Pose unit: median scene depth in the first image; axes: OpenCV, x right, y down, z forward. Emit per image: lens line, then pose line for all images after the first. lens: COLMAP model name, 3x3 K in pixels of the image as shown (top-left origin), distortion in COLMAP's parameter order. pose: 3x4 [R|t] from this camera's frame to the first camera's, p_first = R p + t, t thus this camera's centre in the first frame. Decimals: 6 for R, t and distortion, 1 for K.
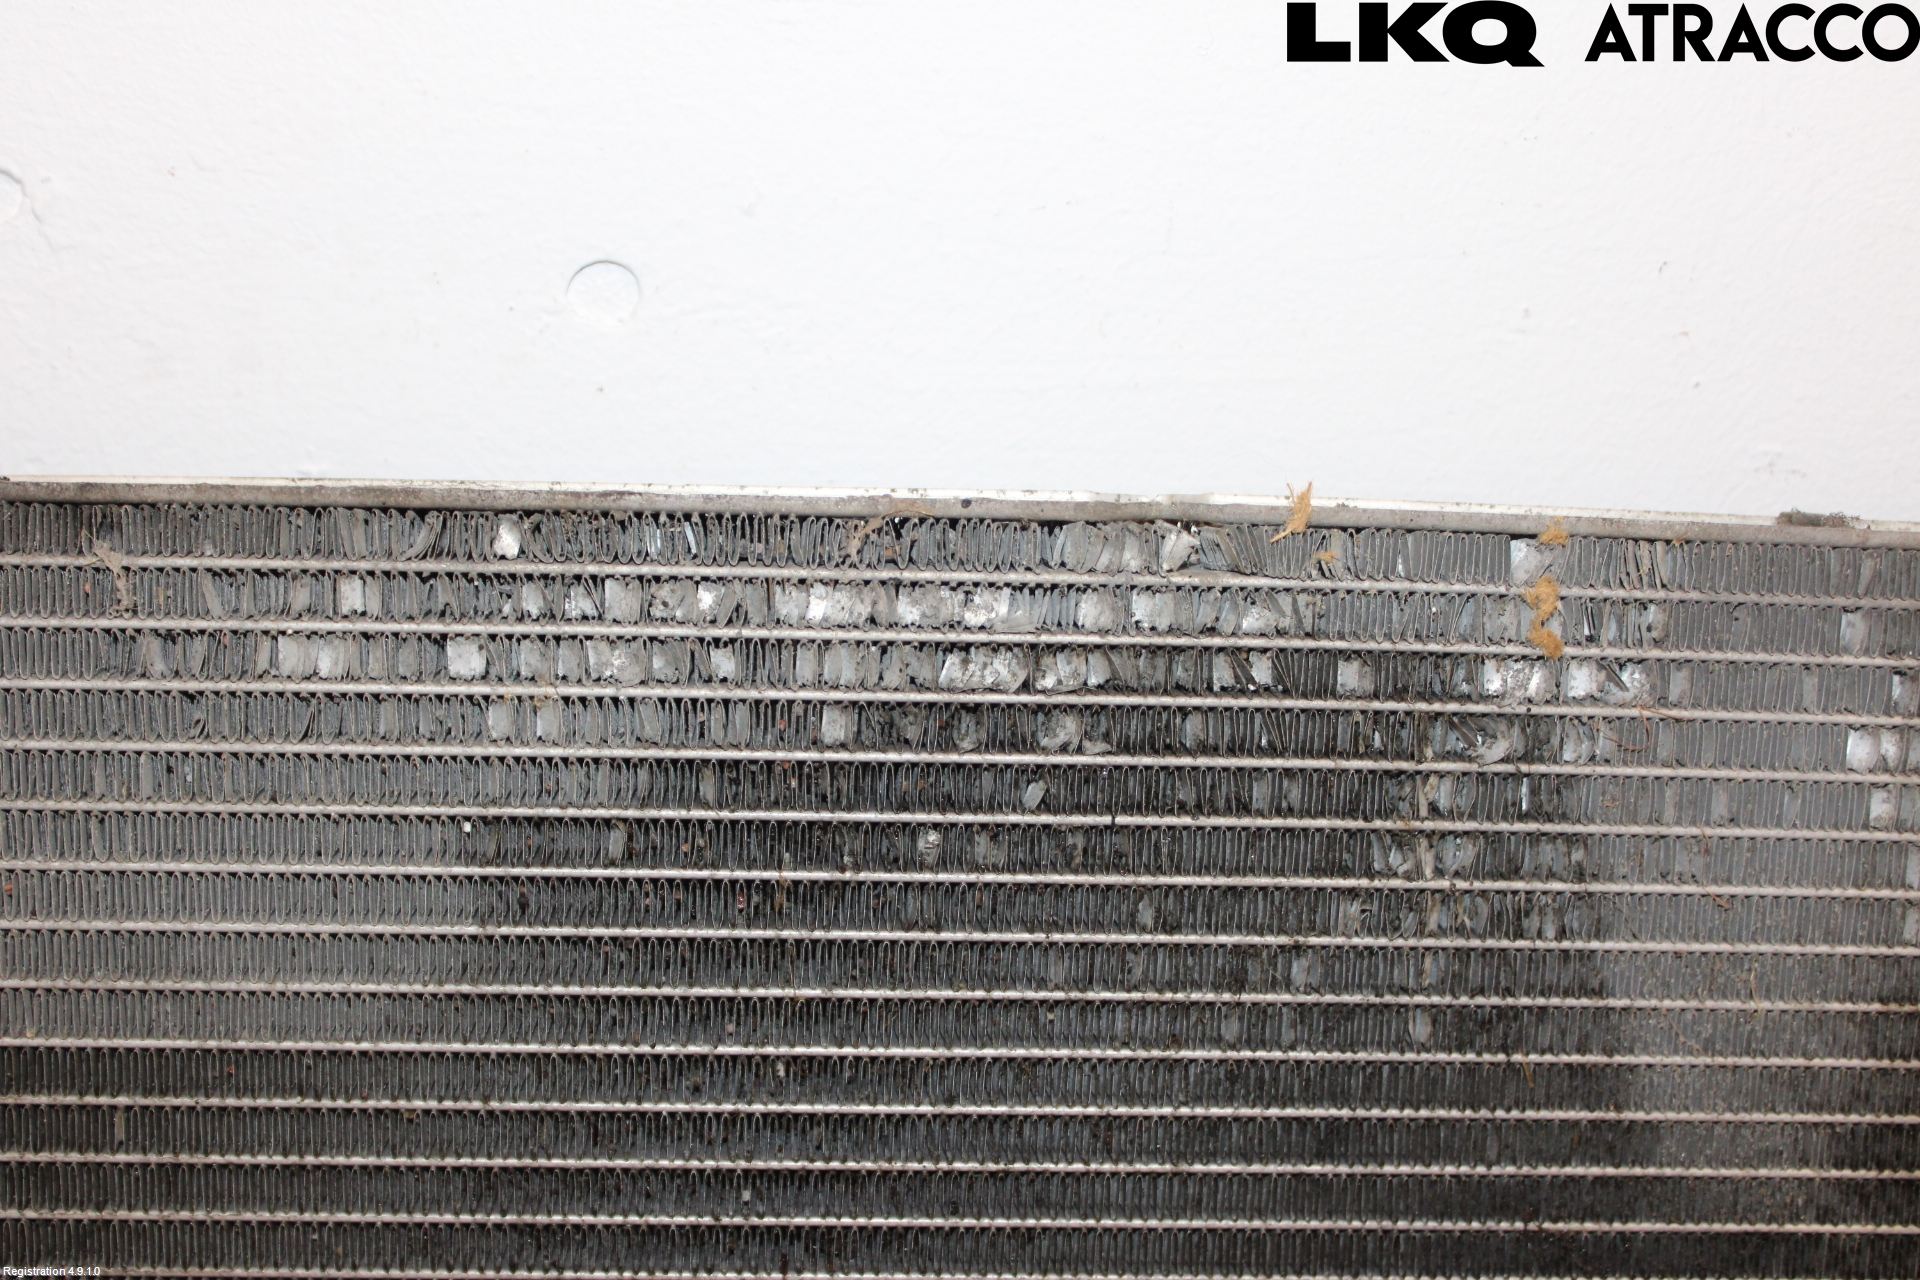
lens RADIAL K [[2624.4, 0, 957.7], [0, 2624.4, 640.0], [0, 0, 1]] dist [-0.096301, 0.000000]
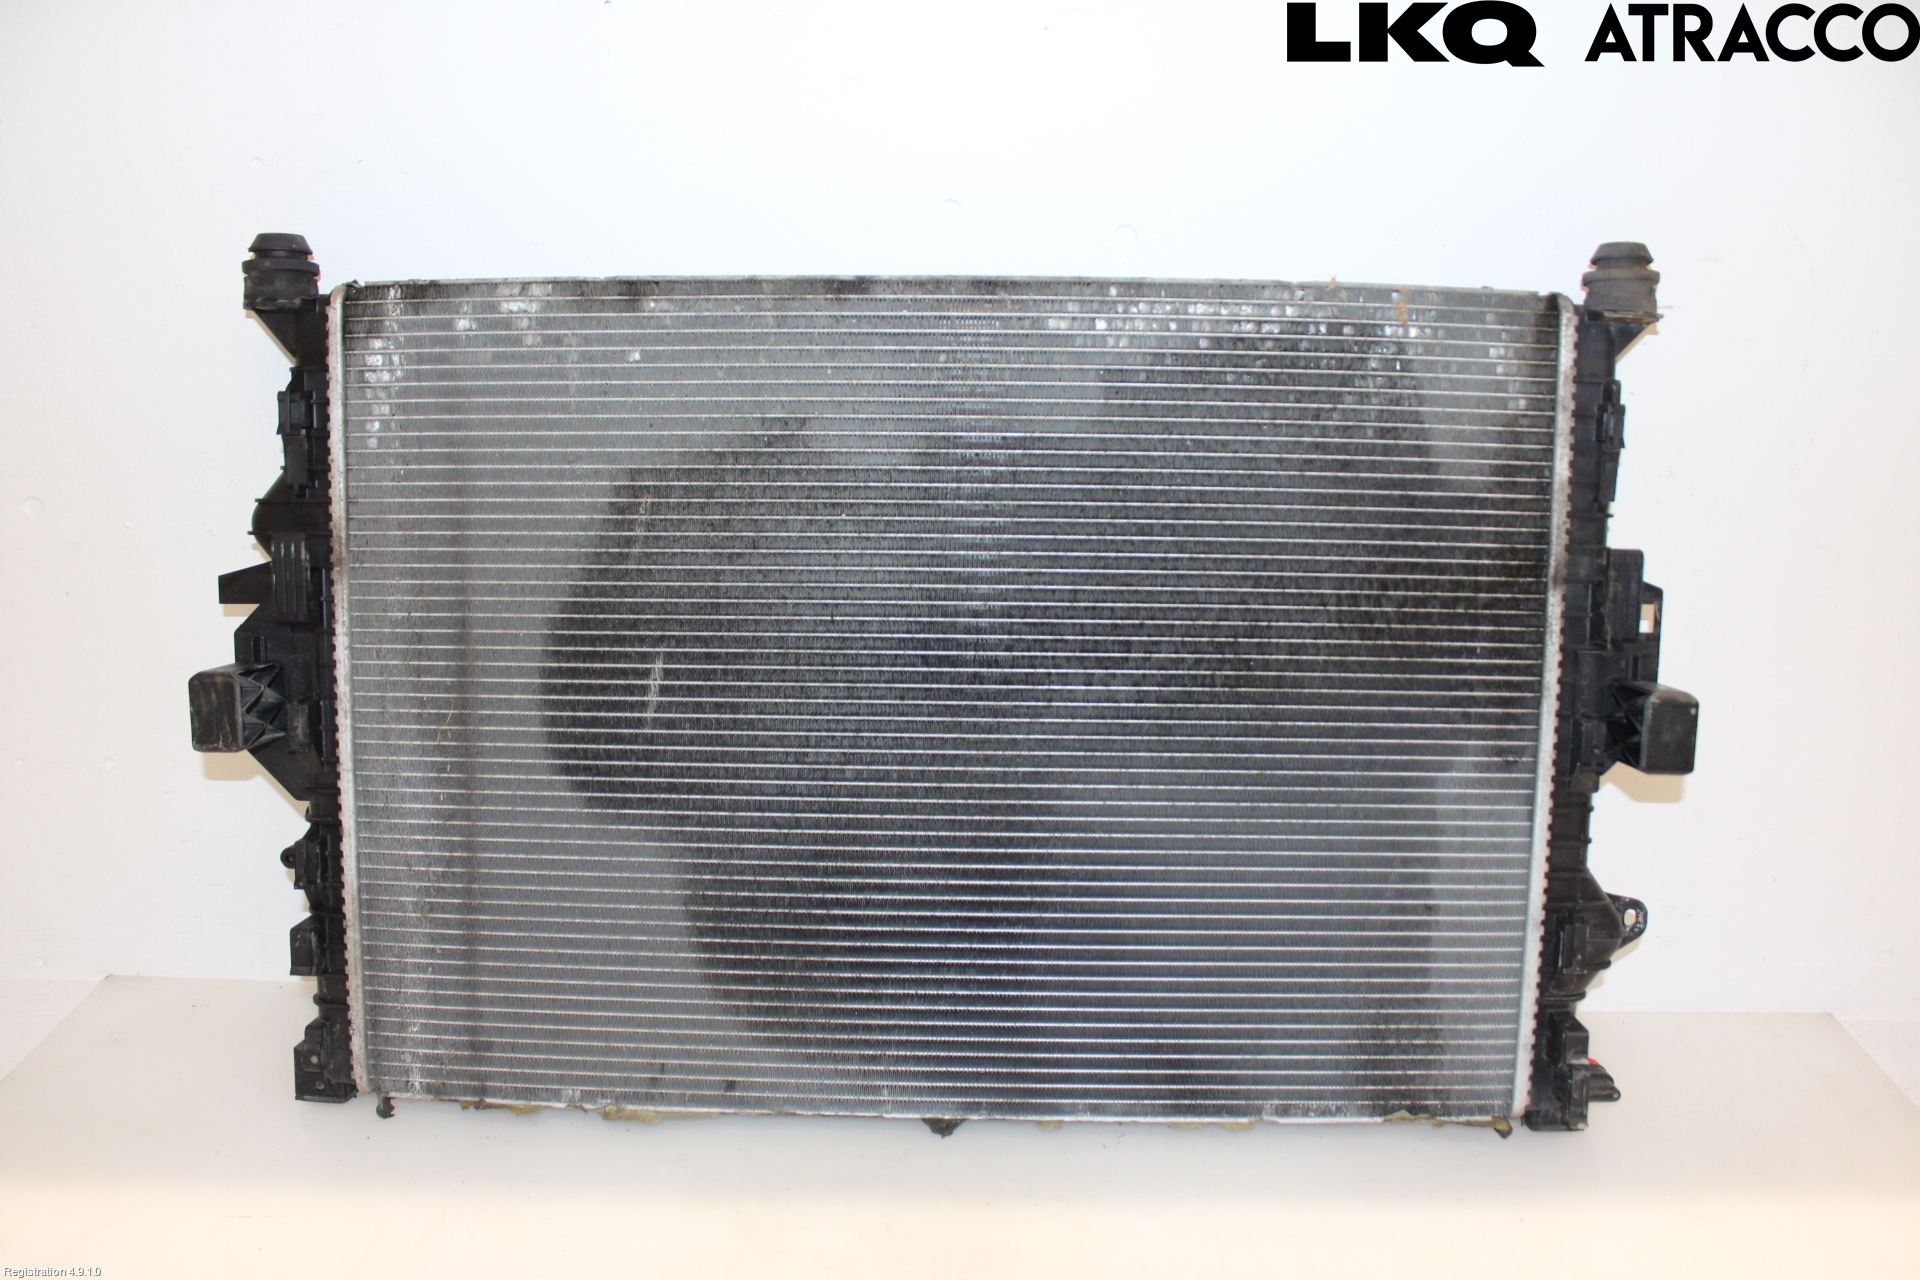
lens RADIAL K [[1636.8, 0, 958.6], [0, 1636.8, 637.1], [0, 0, 1]] dist [-0.114470, -0.004809]
pose [[0.966630, 0.045242, -0.252148, 0.207860], [0.001858, 0.983018, 0.183501, 0.018919], [0.256168, -0.177846, 0.950131, -1.268214]]
